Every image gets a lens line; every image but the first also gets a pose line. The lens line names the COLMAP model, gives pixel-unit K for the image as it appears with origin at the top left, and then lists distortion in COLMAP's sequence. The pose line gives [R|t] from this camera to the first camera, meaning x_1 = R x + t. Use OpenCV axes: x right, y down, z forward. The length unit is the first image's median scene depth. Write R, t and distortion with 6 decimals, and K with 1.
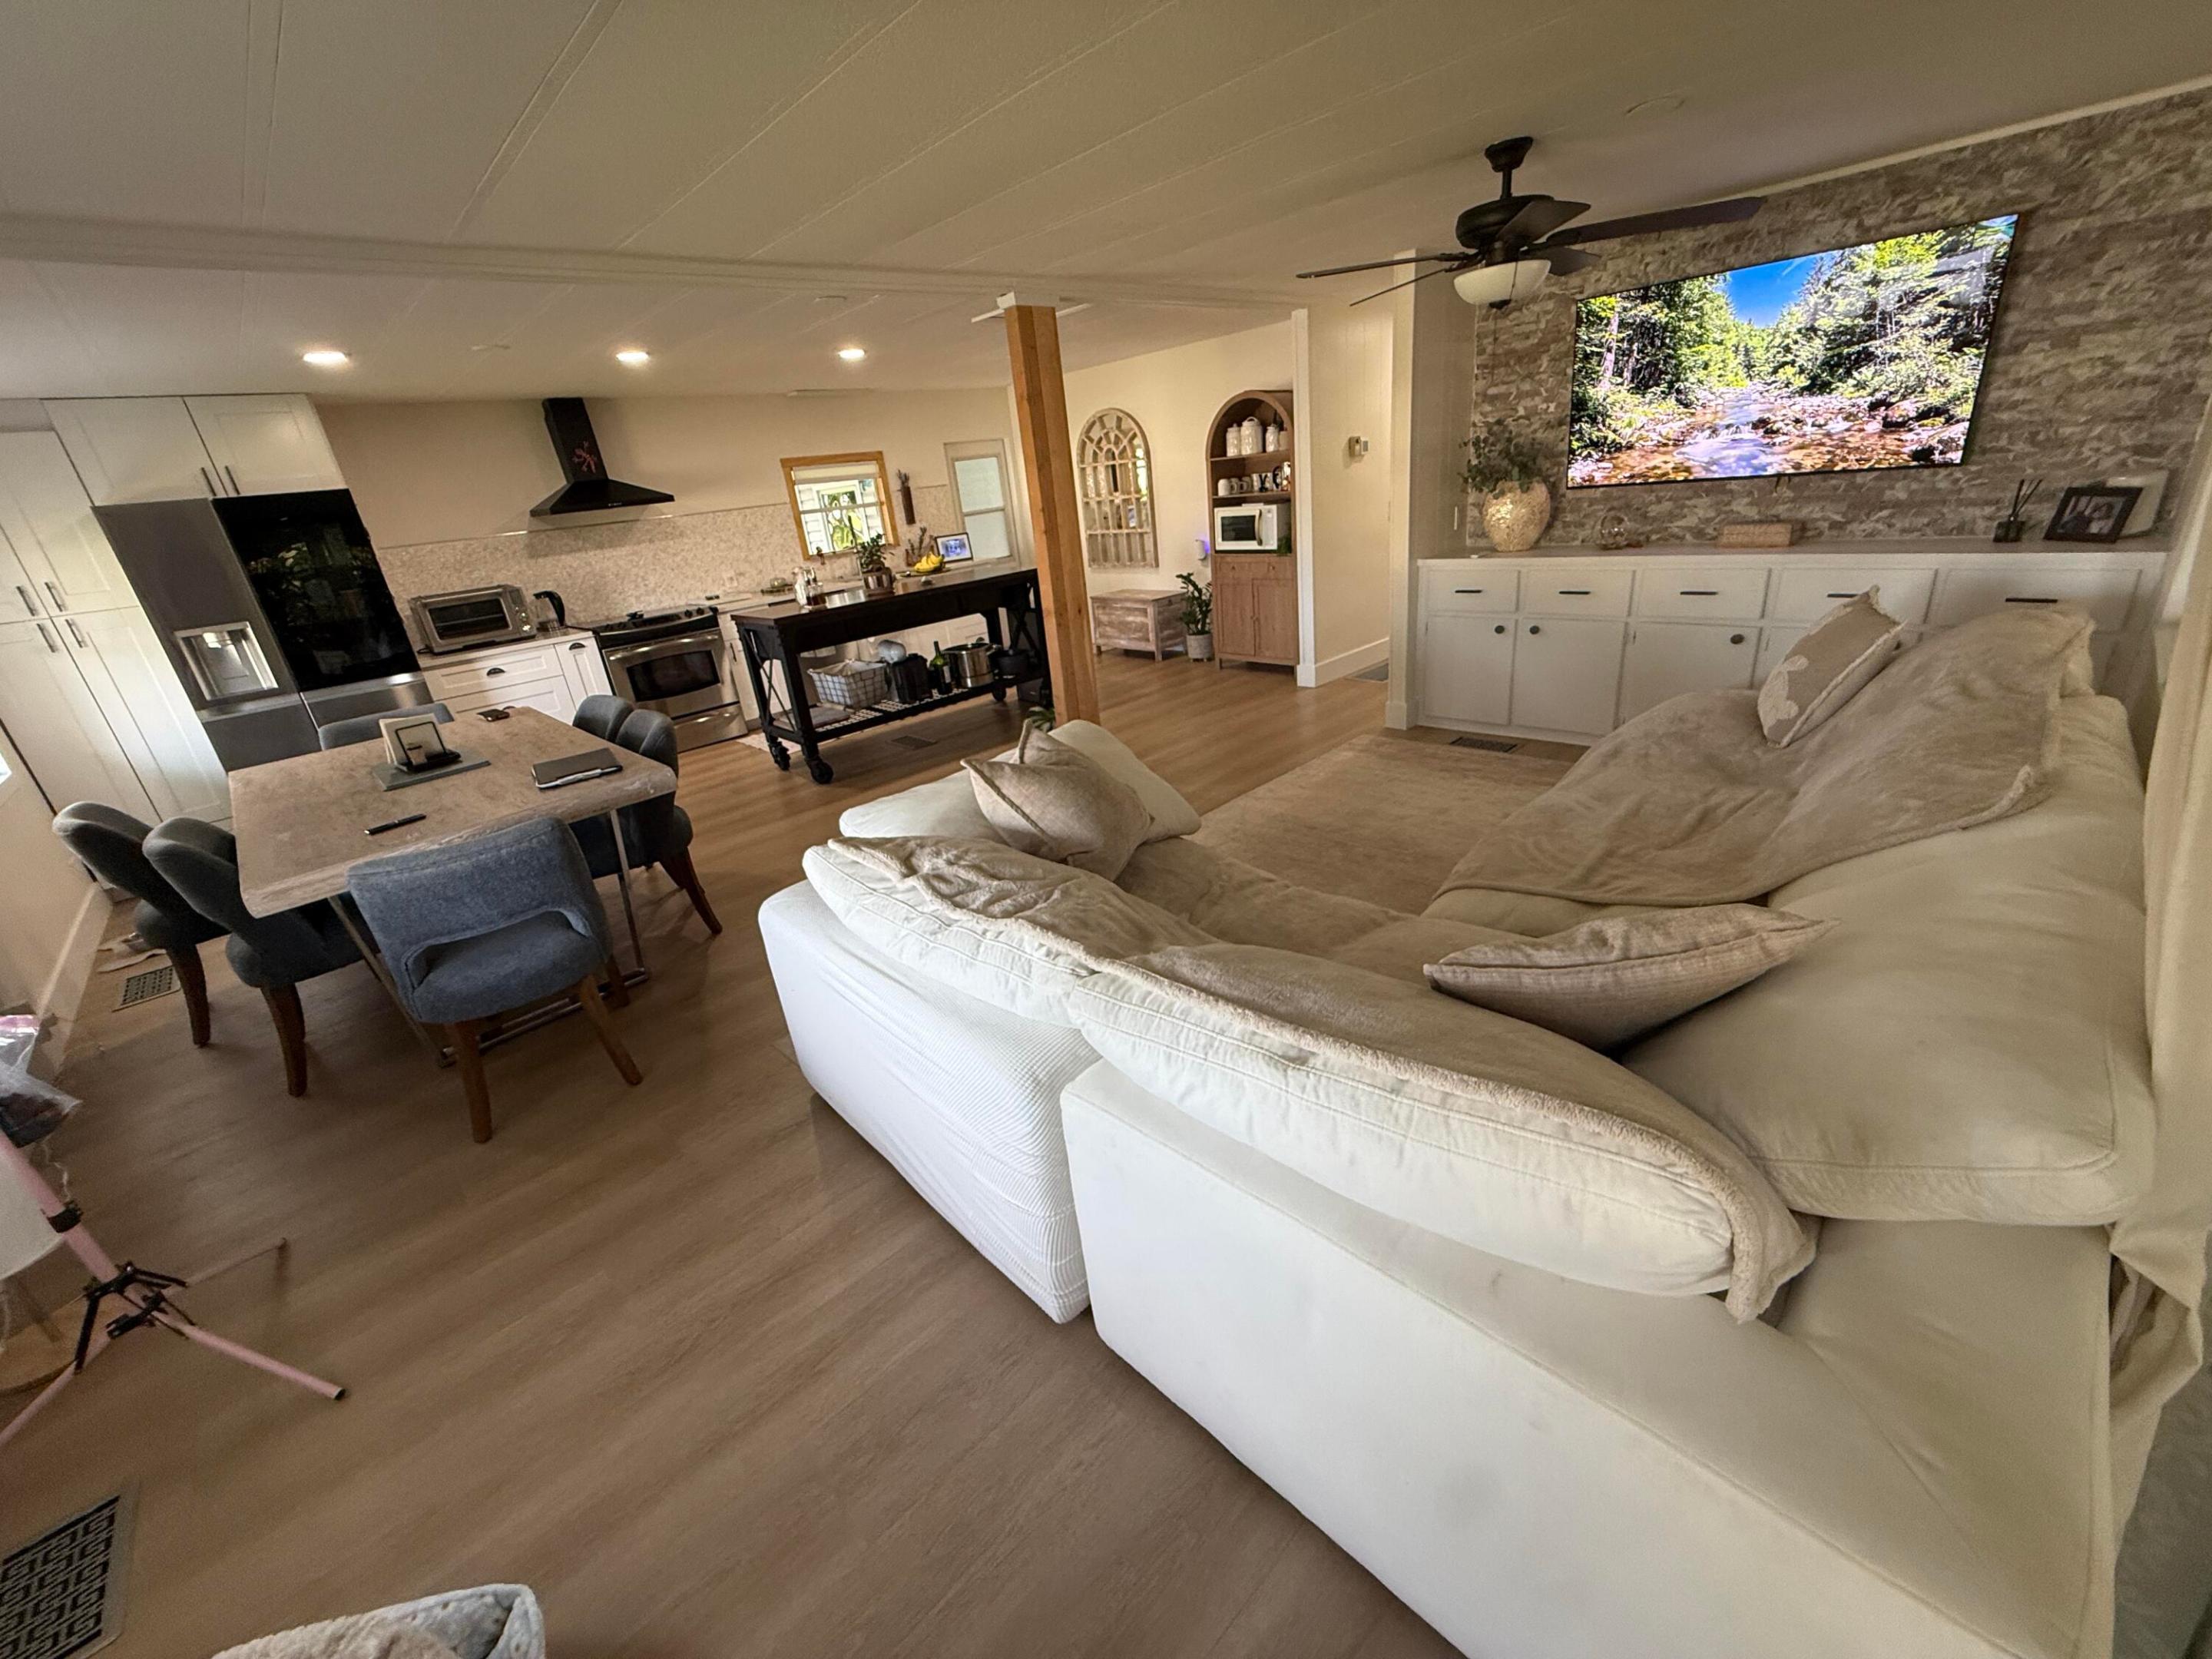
lens RADIAL K [[885.0, 0, 1107.5], [0, 885.0, 830.1], [0, 0, 1]] dist [-0.000518, 0.000652]
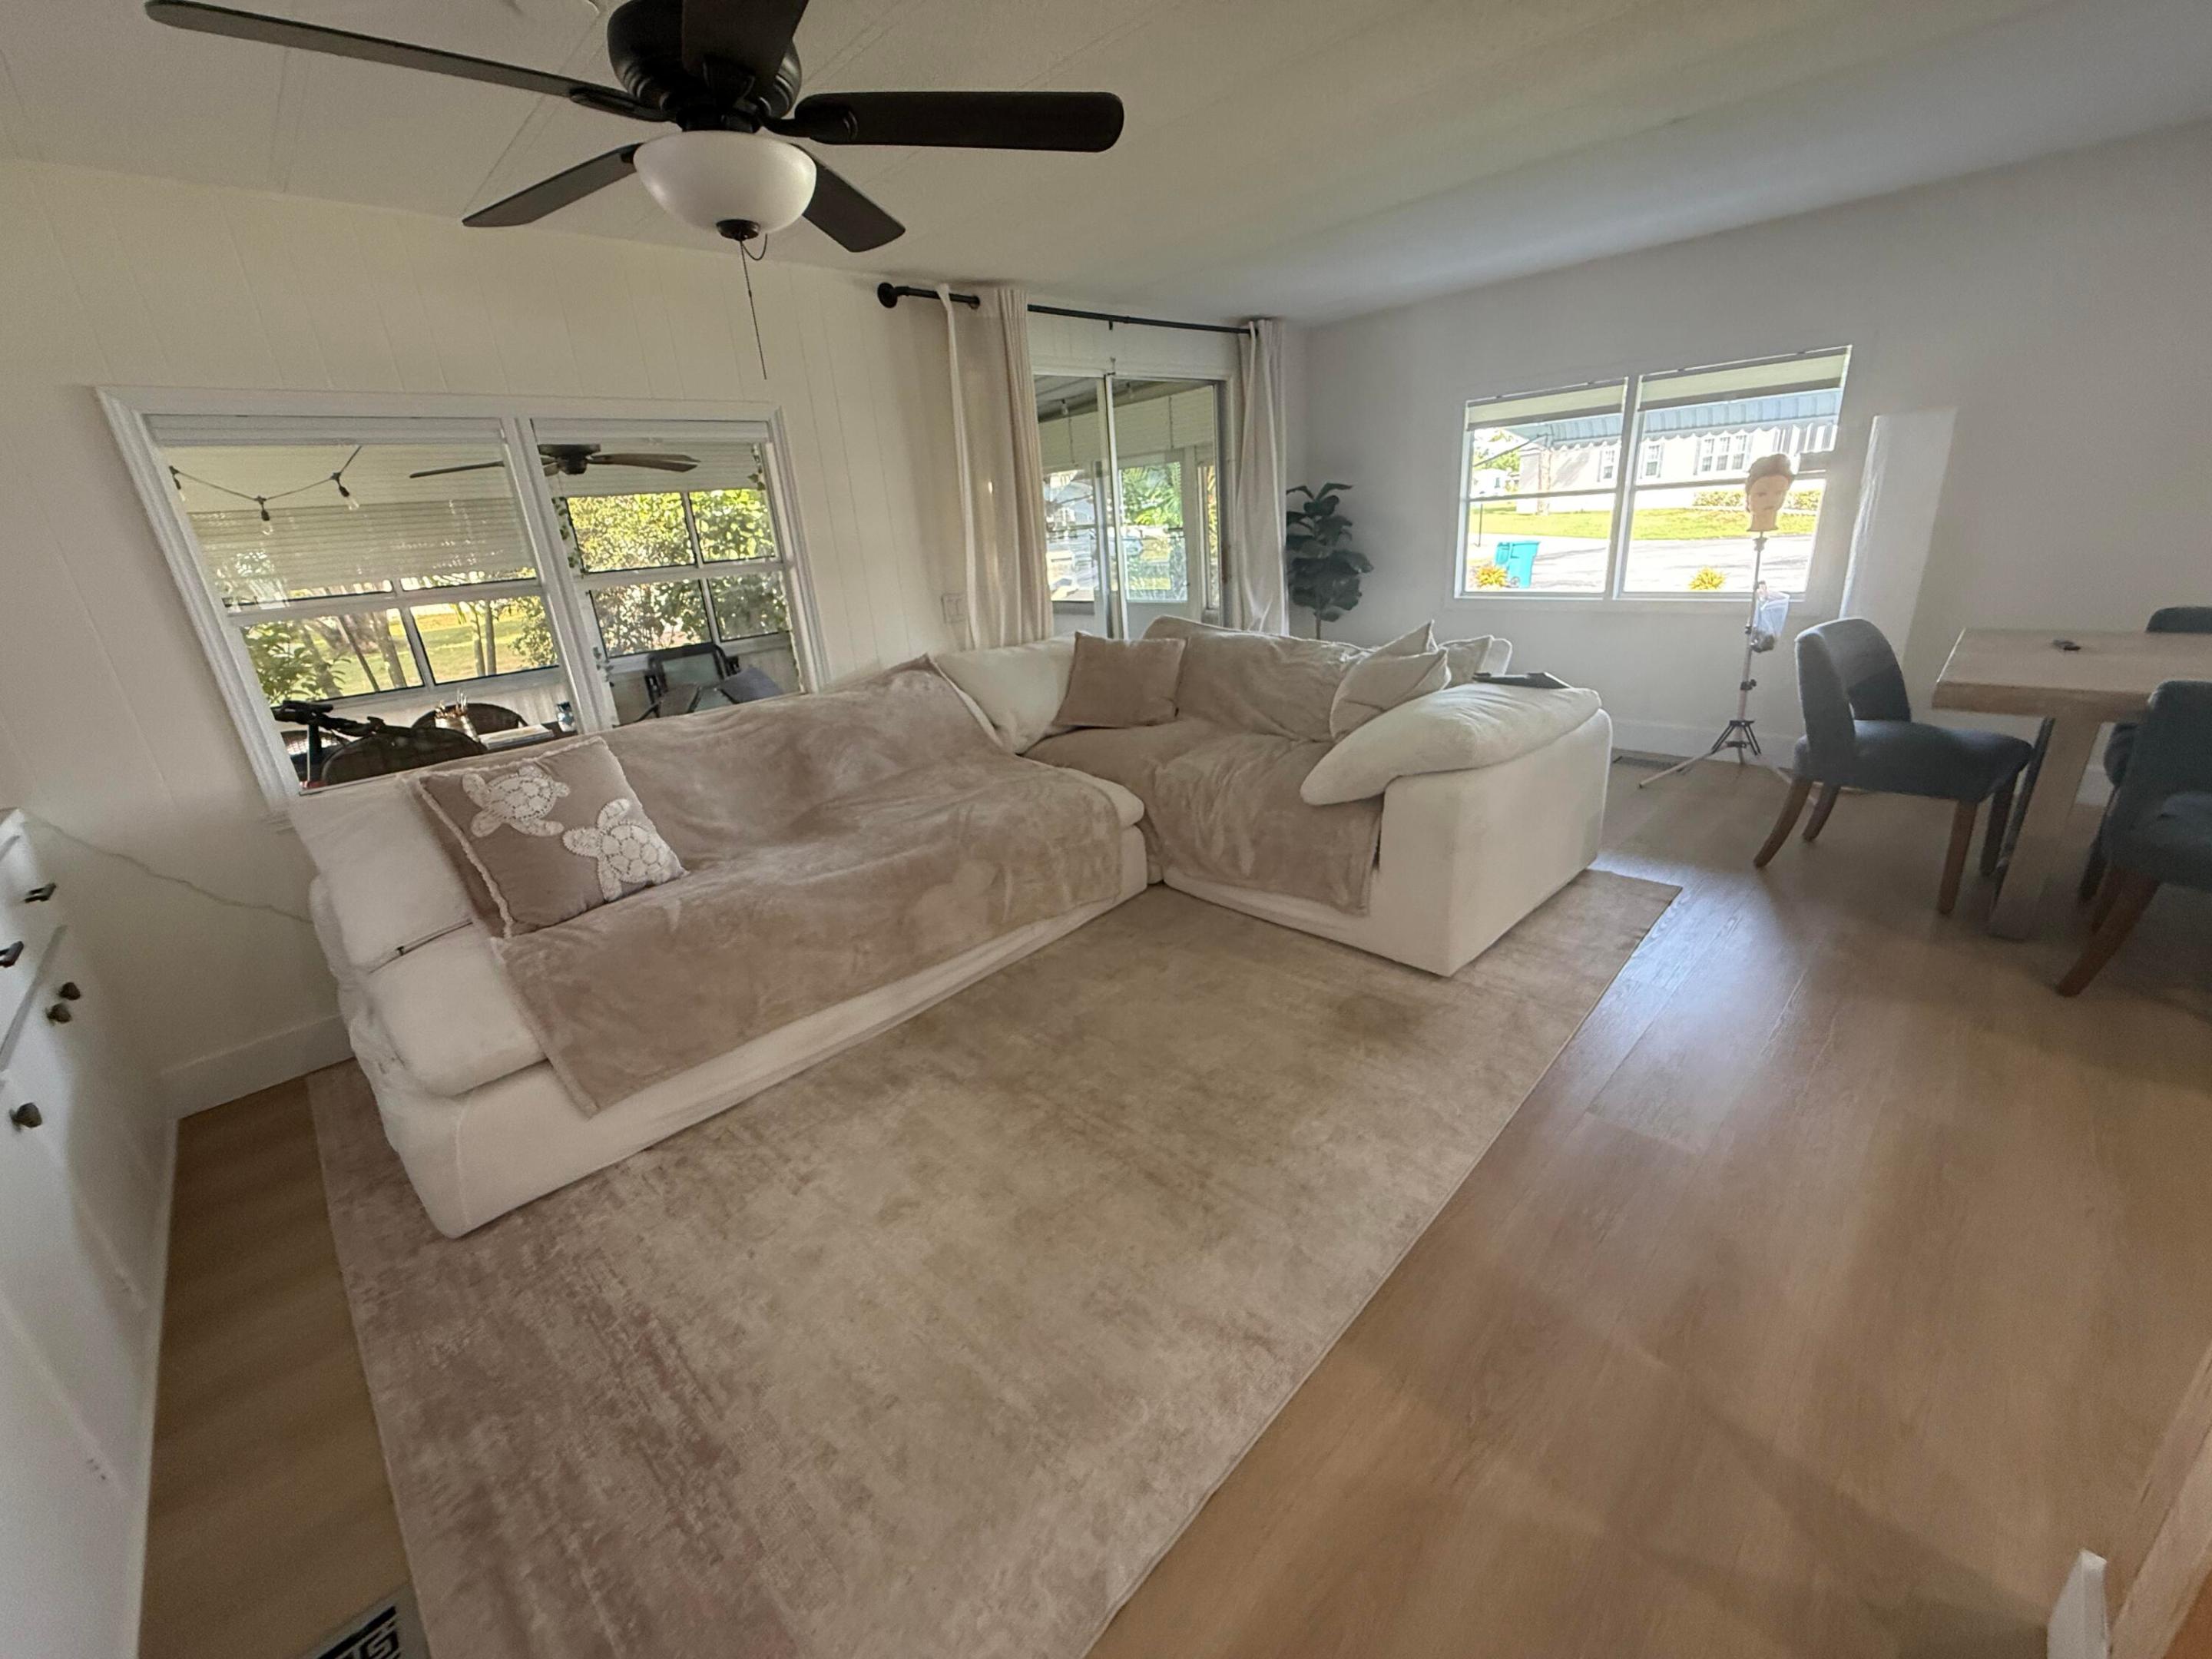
lens RADIAL K [[885.0, 0, 1101.0], [0, 885.0, 830.2], [0, 0, 1]] dist [-0.000518, 0.000652]
pose [[-0.983696, 0.173154, 0.048586, 0.132802], [0.161633, 0.732777, 0.660993, -0.320271], [0.078851, 0.658069, -0.748817, 0.815331]]
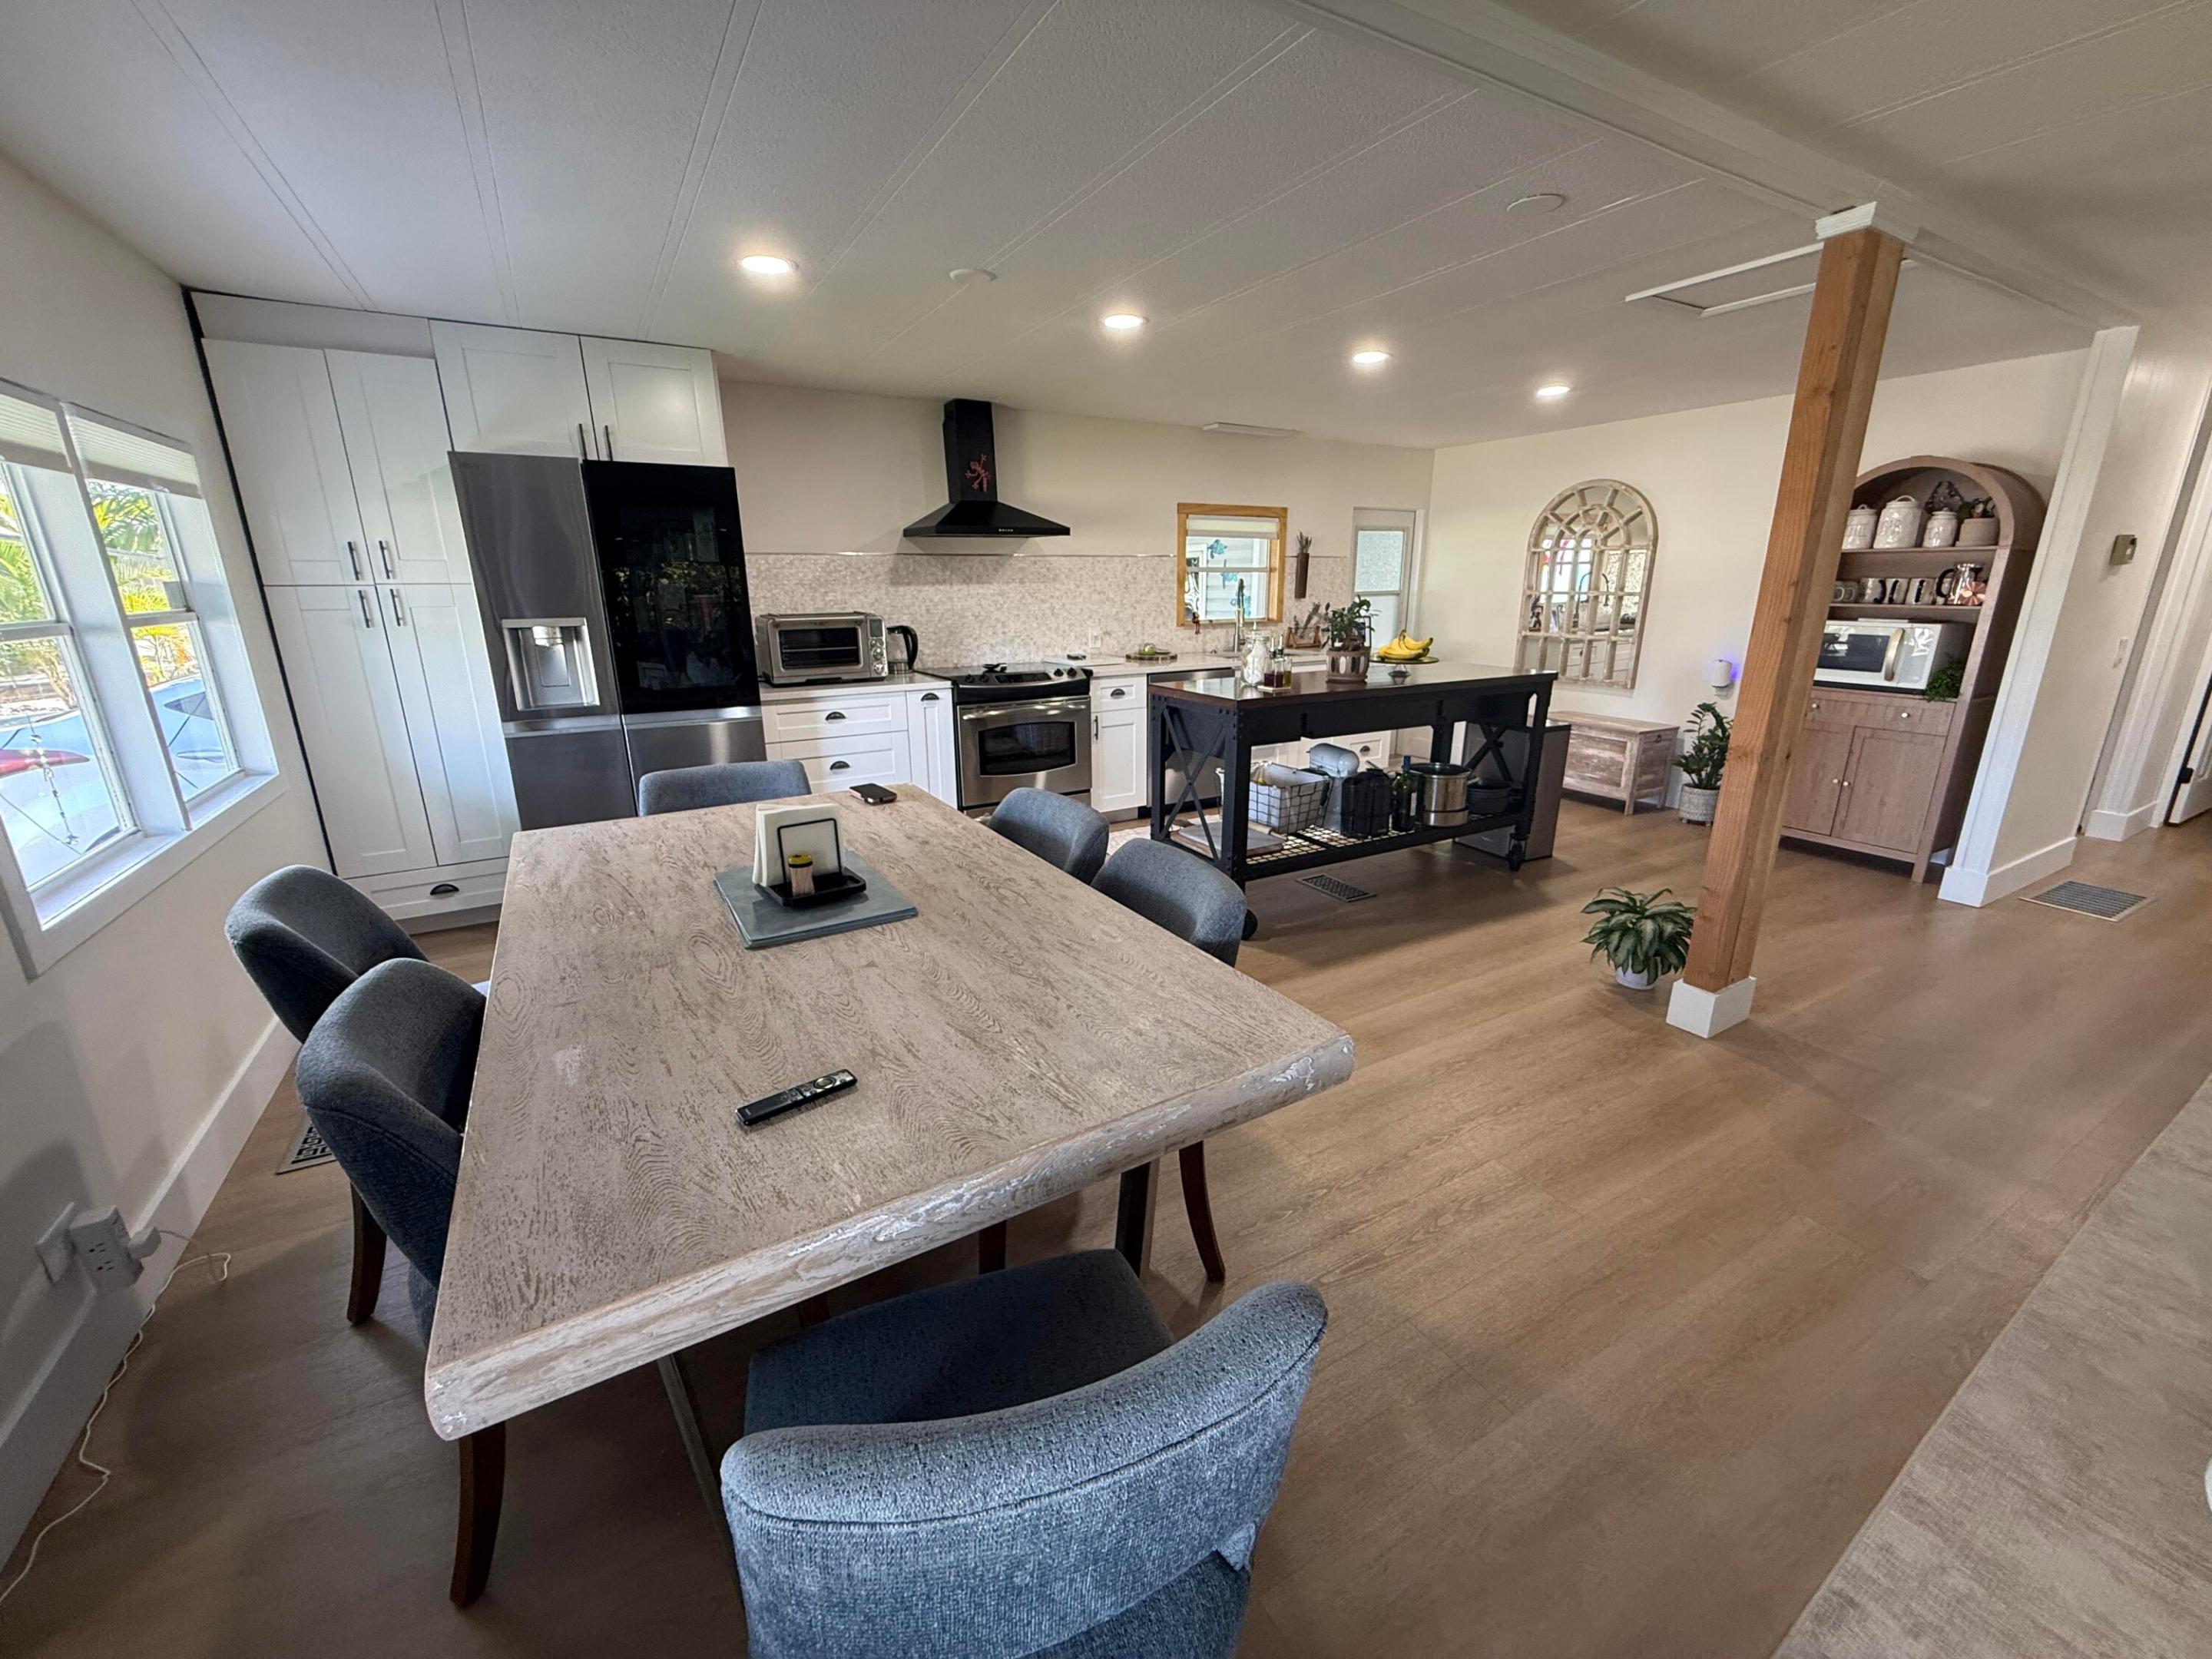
lens RADIAL K [[885.0, 0, 1106.9], [0, 885.0, 834.9], [0, 0, 1]] dist [-0.000518, 0.000652]
pose [[0.967019, 0.159948, -0.198222, -0.265566], [-0.177430, 0.981369, -0.073708, -0.056106], [0.182739, 0.106448, 0.977382, 0.266057]]
